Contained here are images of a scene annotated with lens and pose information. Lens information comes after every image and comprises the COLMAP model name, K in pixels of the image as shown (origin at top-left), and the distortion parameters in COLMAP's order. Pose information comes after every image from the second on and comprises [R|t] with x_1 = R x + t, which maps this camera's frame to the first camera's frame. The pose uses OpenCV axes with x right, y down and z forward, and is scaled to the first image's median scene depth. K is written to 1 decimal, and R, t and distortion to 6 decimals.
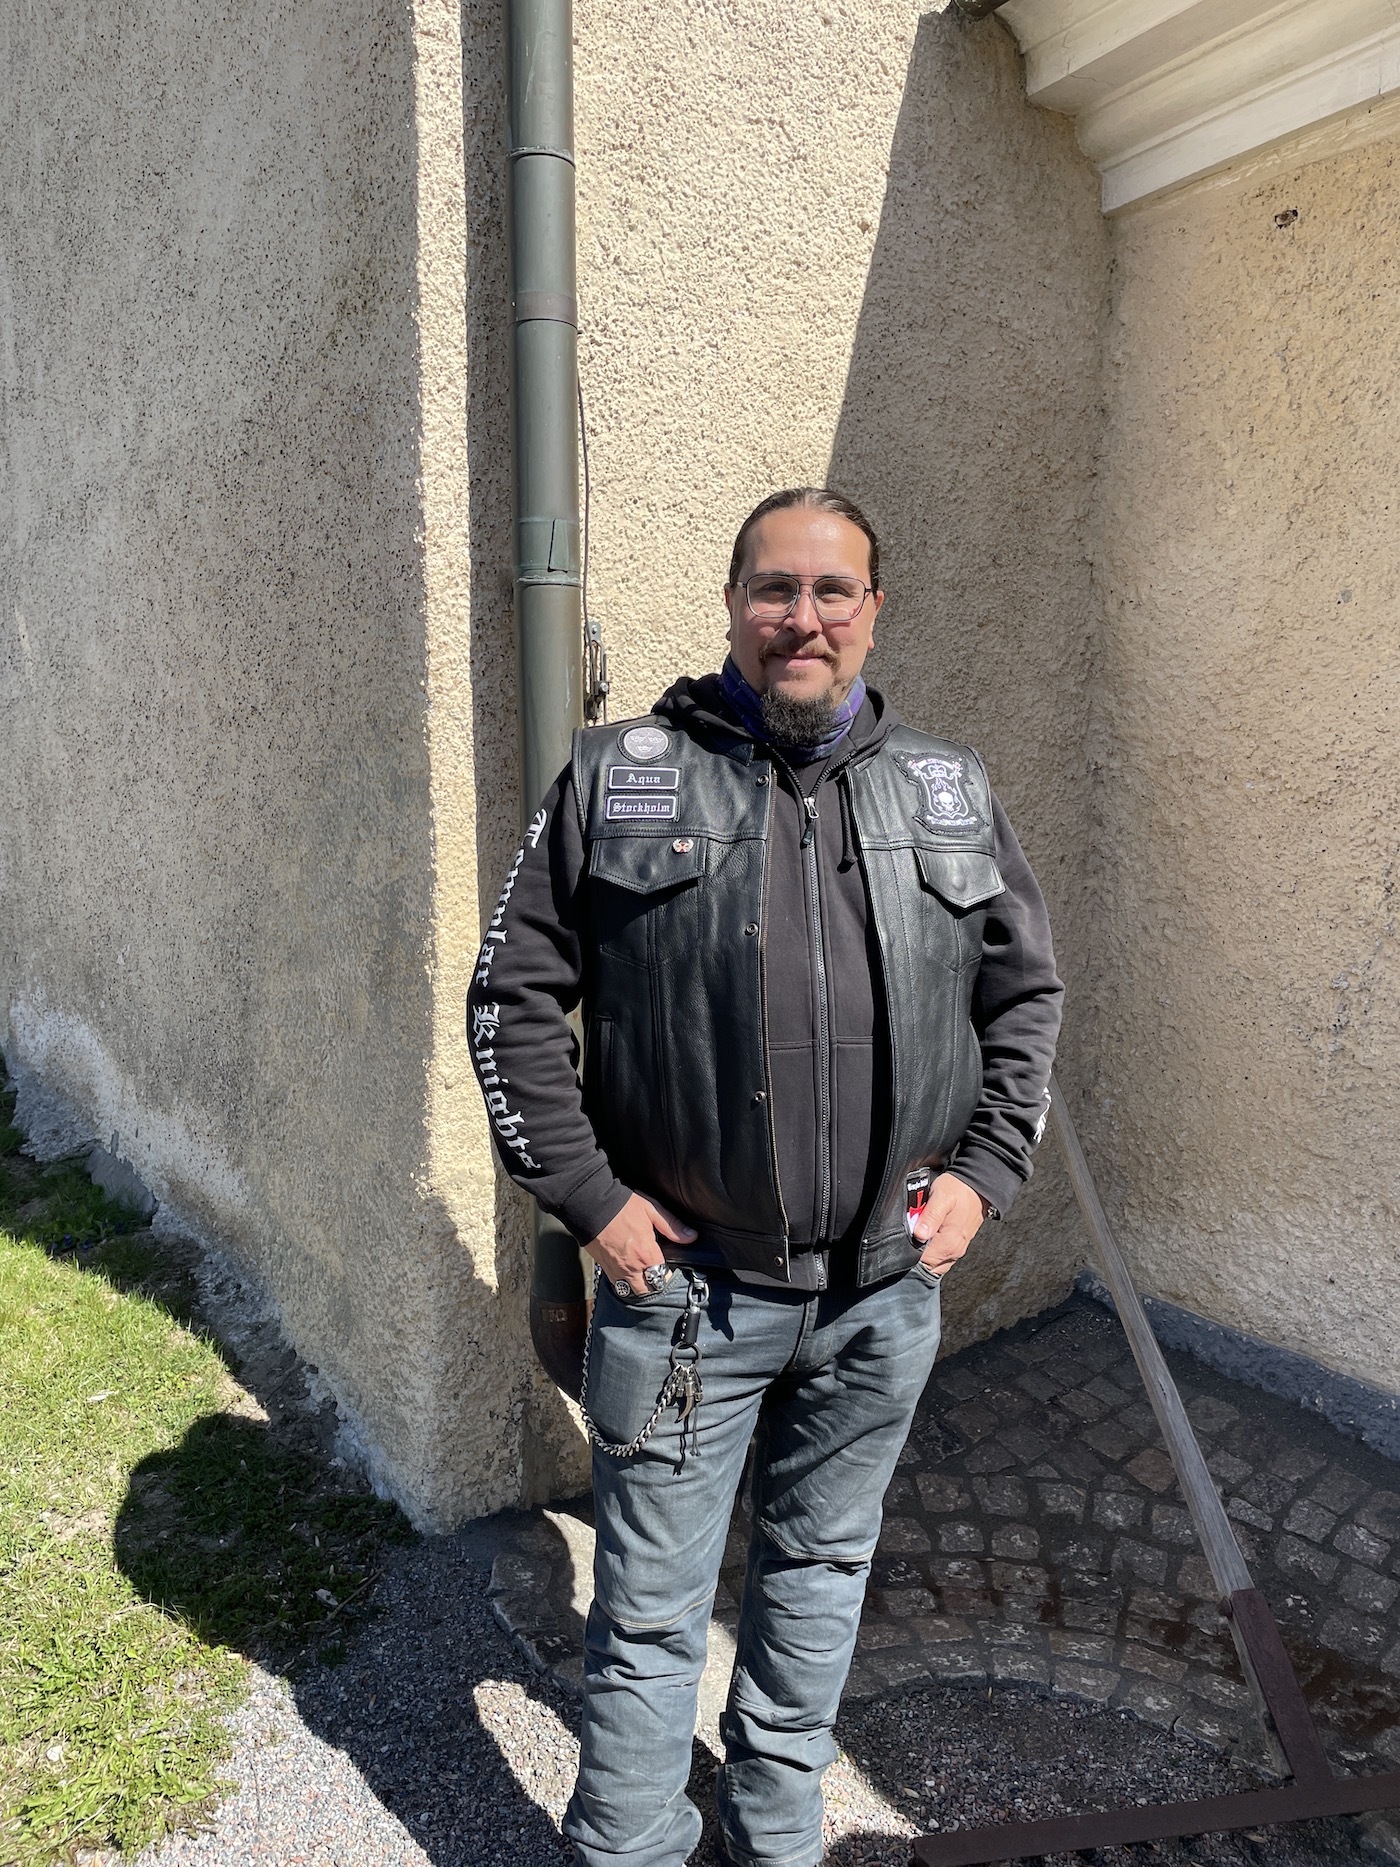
lens RADIAL K [[1402.3, 0, 693.2], [0, 1402.3, 925.1], [0, 0, 1]] dist [0.084155, -0.108608]
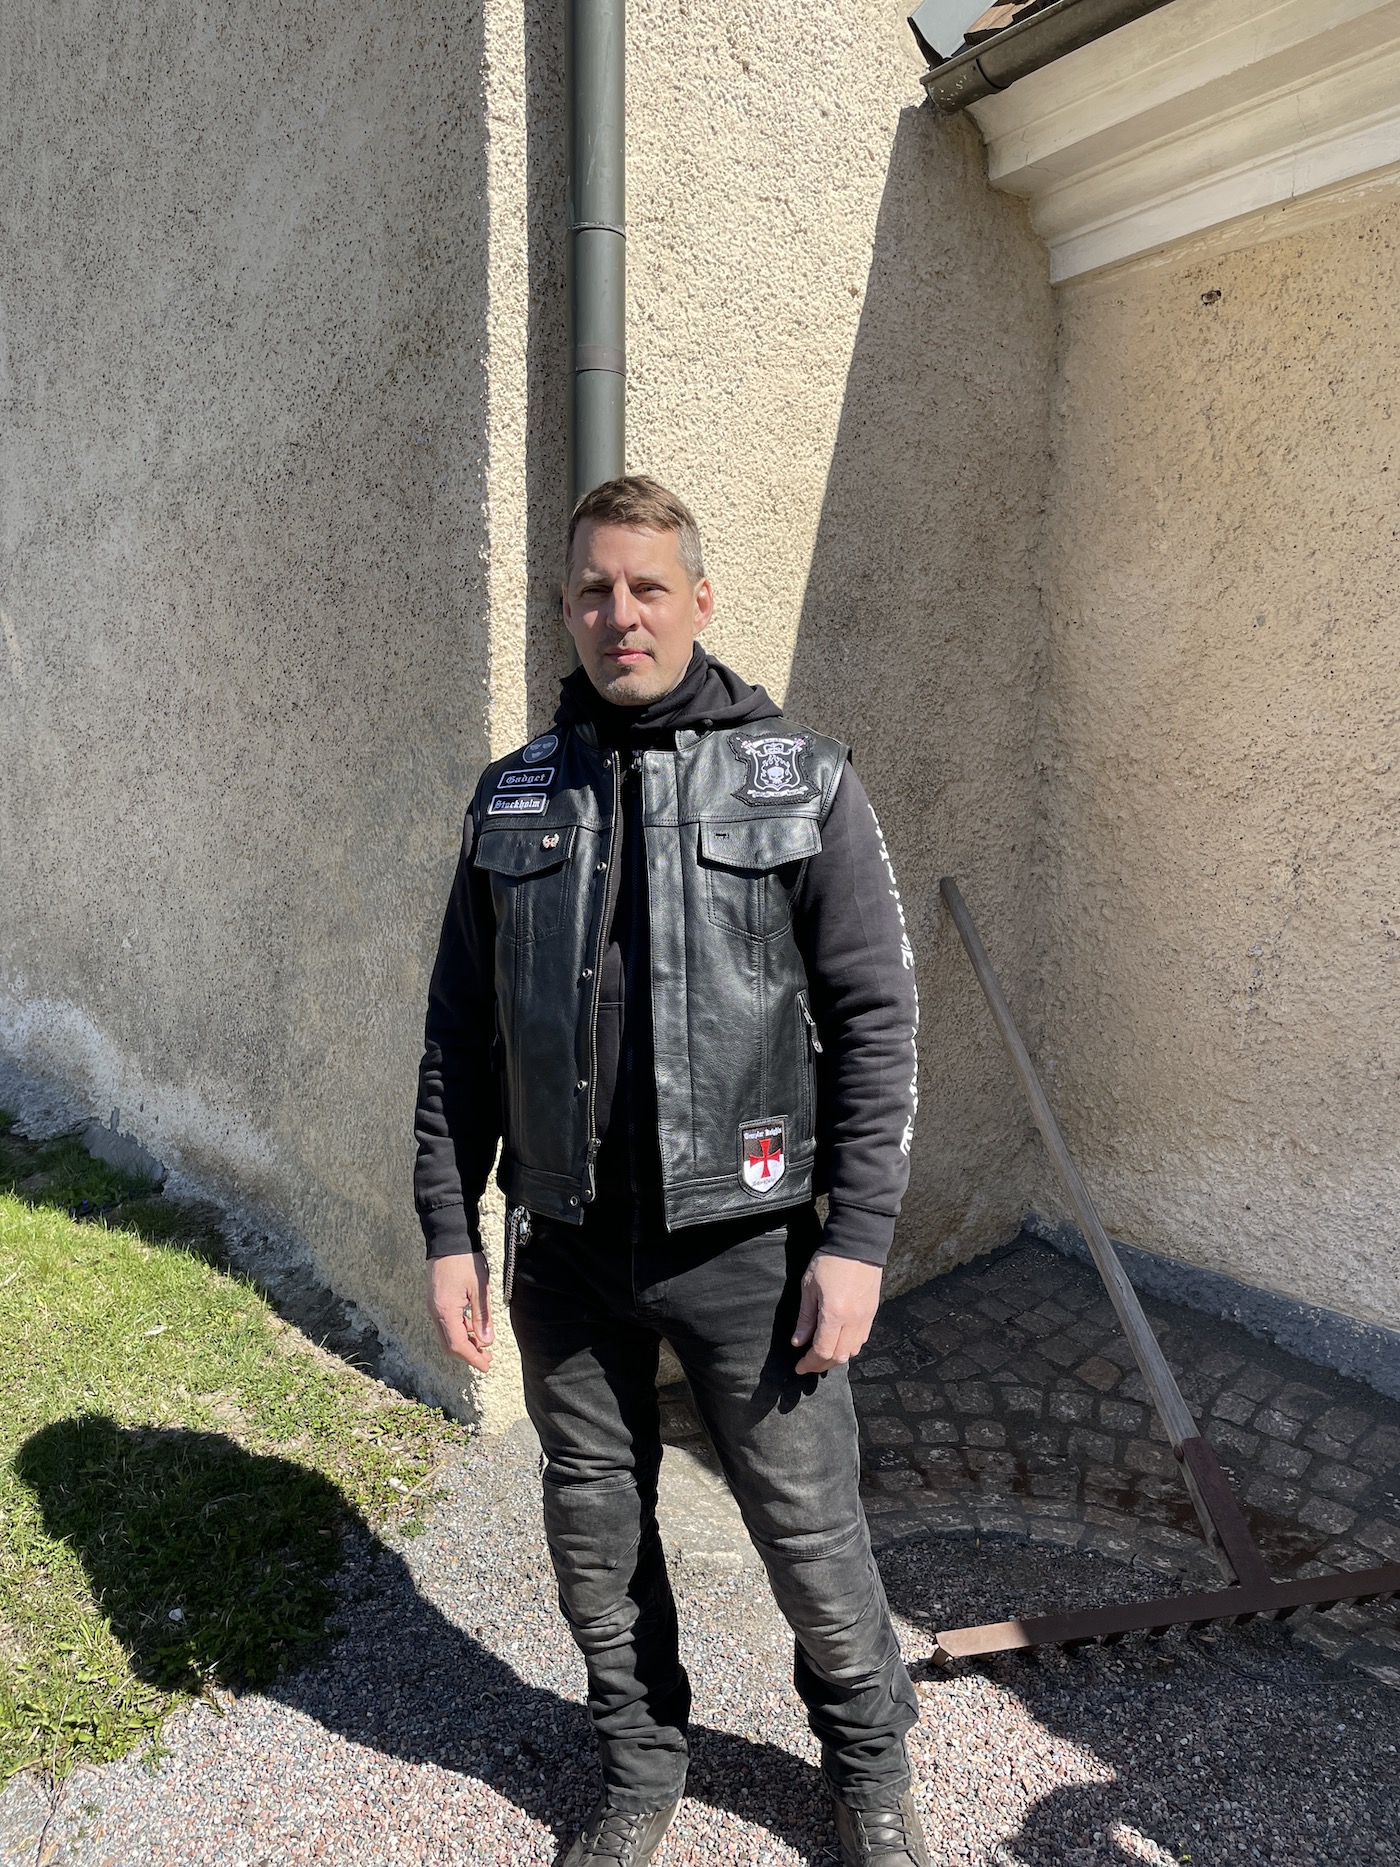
lens RADIAL K [[1402.3, 0, 694.0], [0, 1402.3, 928.7], [0, 0, 1]] dist [0.084155, -0.108608]
pose [[0.997163, 0.002280, 0.075242, -0.093835], [-0.001611, 0.999959, -0.008944, 0.033655], [-0.075260, 0.008797, 0.997125, -0.129825]]
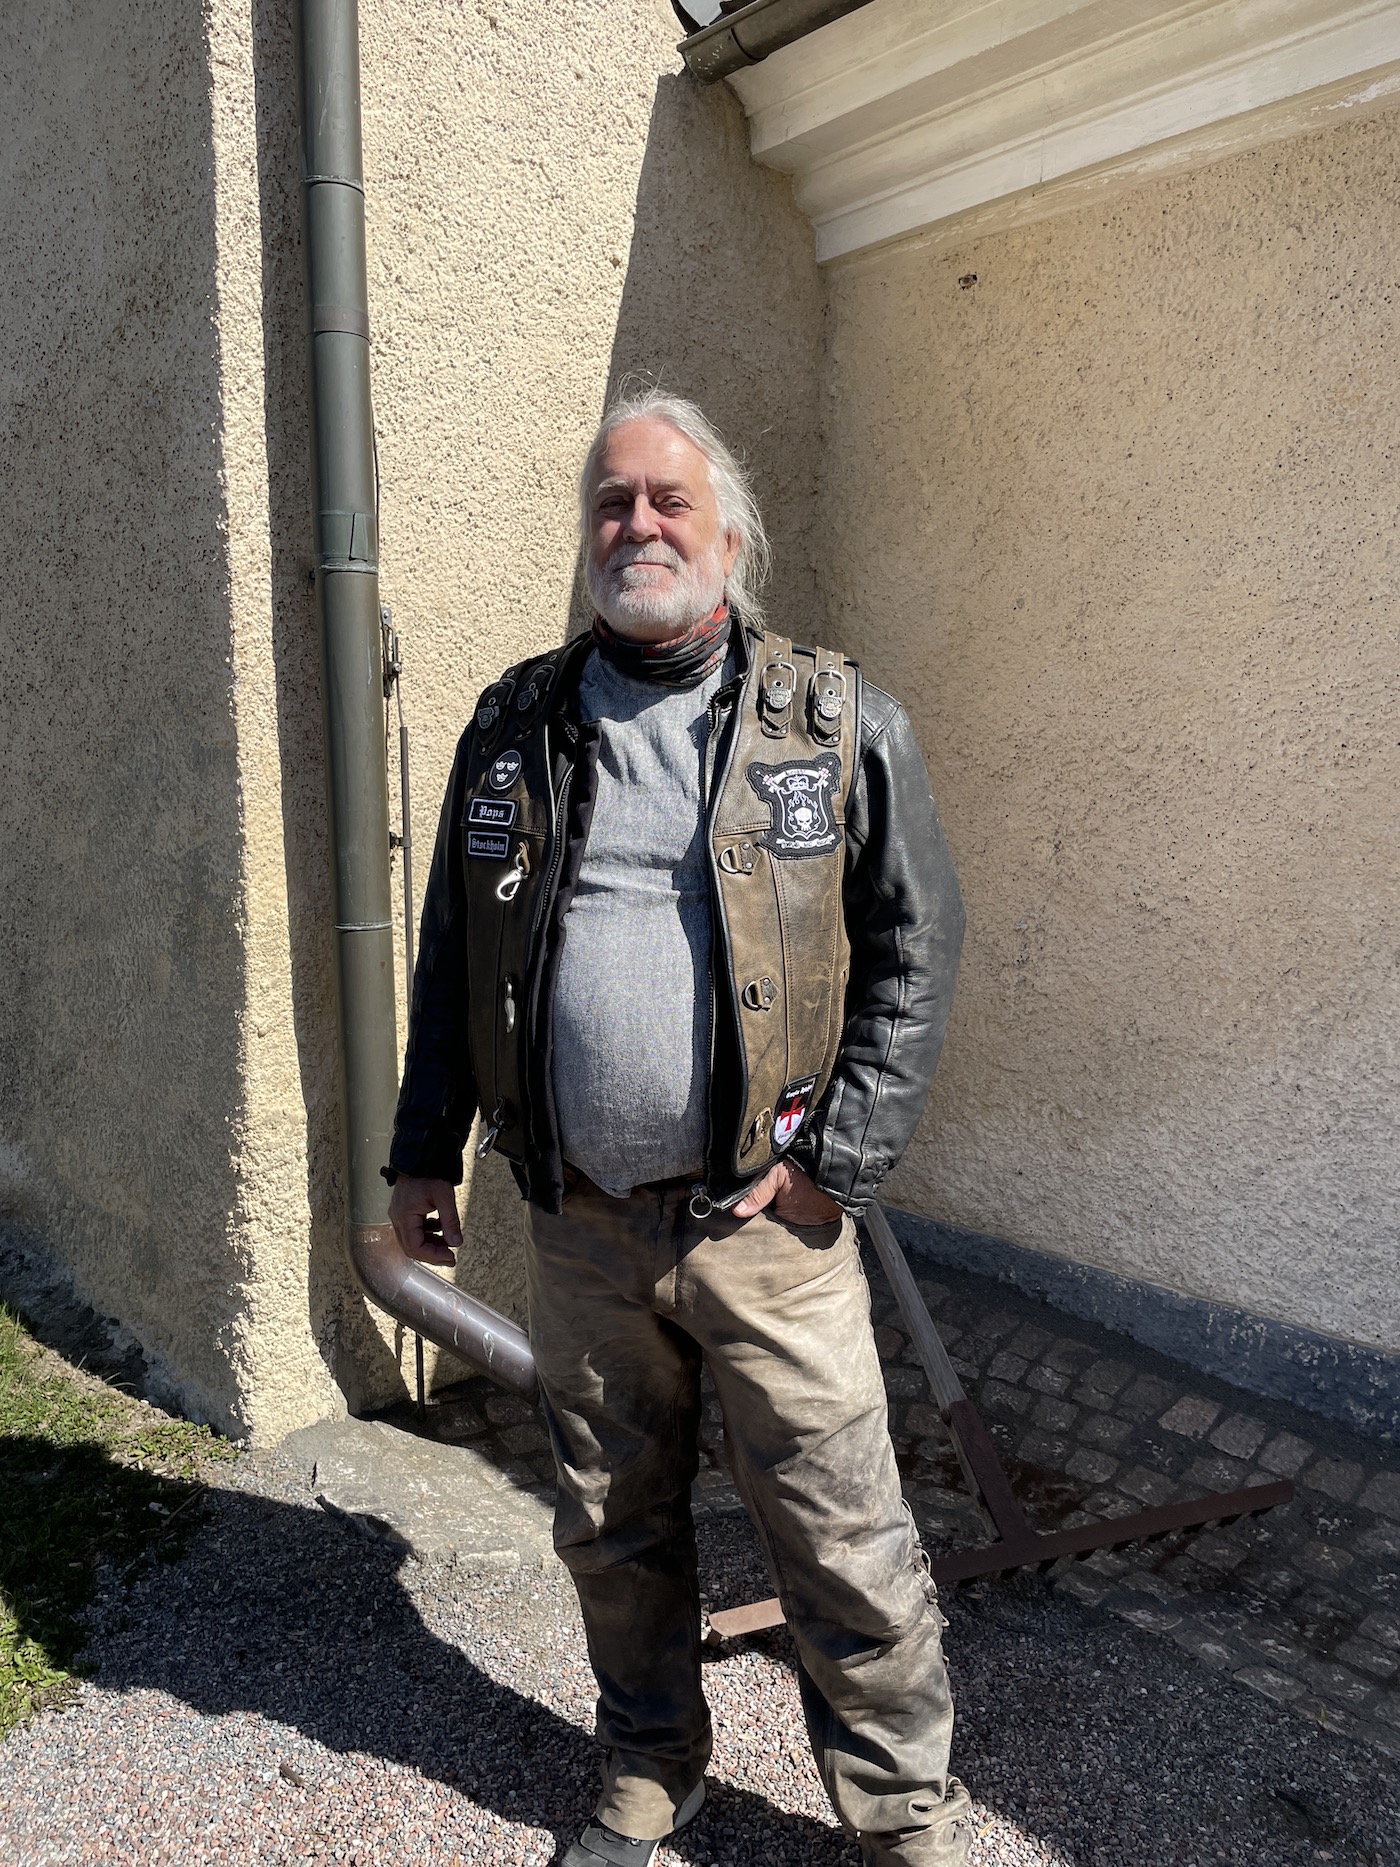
lens RADIAL K [[1402.3, 0, 703.8], [0, 1402.3, 940.5], [0, 0, 1]] dist [0.084155, -0.108608]
pose [[0.979081, -0.025183, 0.201906, -0.051899], [0.023223, 0.999657, 0.012069, 0.033144], [-0.202141, -0.007127, 0.979331, -0.118846]]
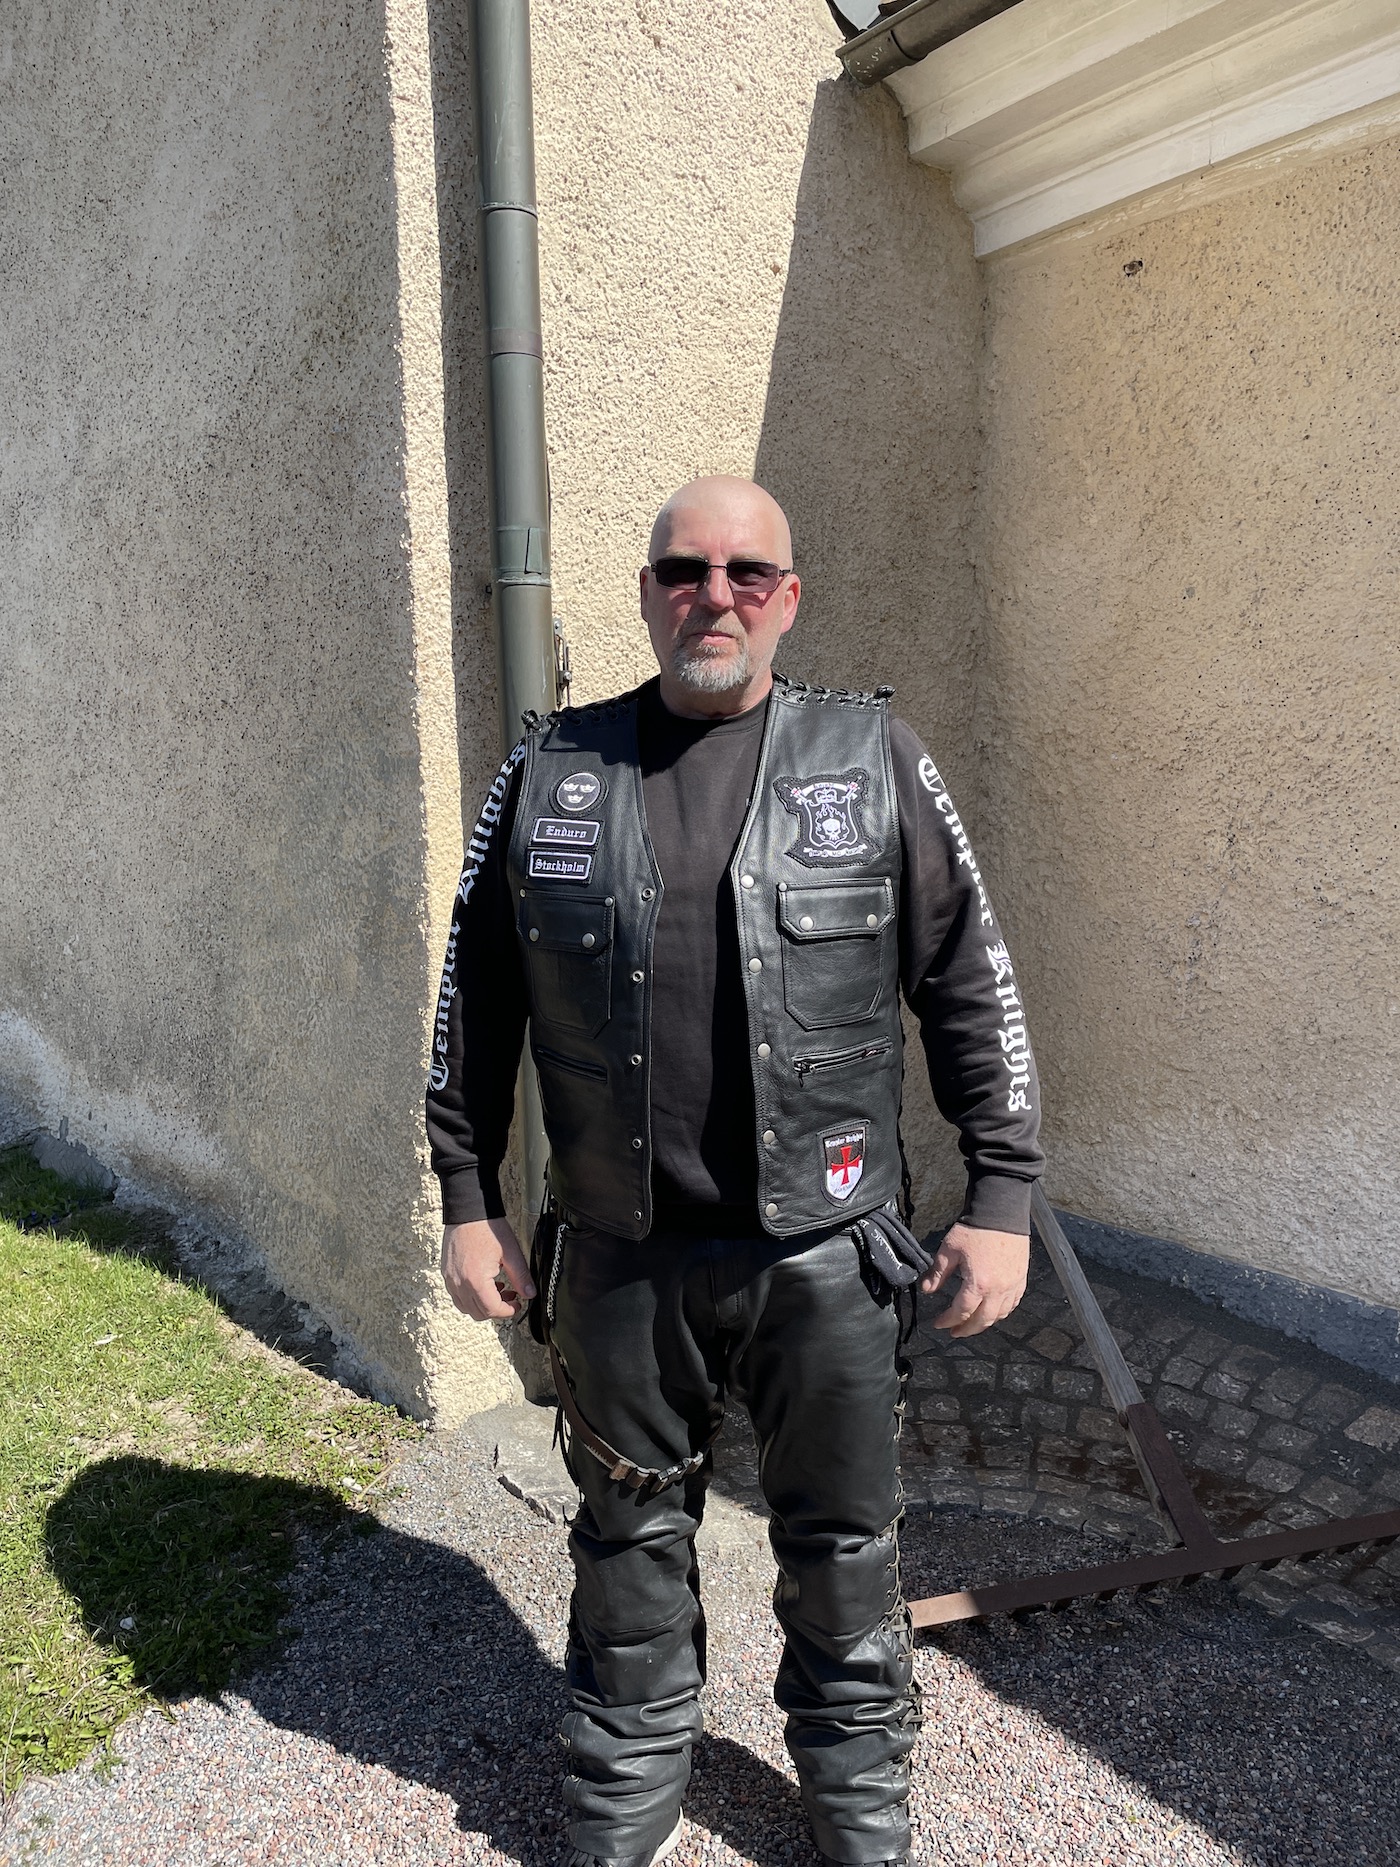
lens RADIAL K [[1402.3, 0, 701.7], [0, 1402.3, 940.4], [0, 0, 1]] dist [0.084155, -0.108608]
pose [[0.994333, -0.031193, 0.101633, -0.071238], [0.030489, 0.999499, 0.008477, 0.034265], [-0.101846, -0.005331, 0.994786, -0.128223]]
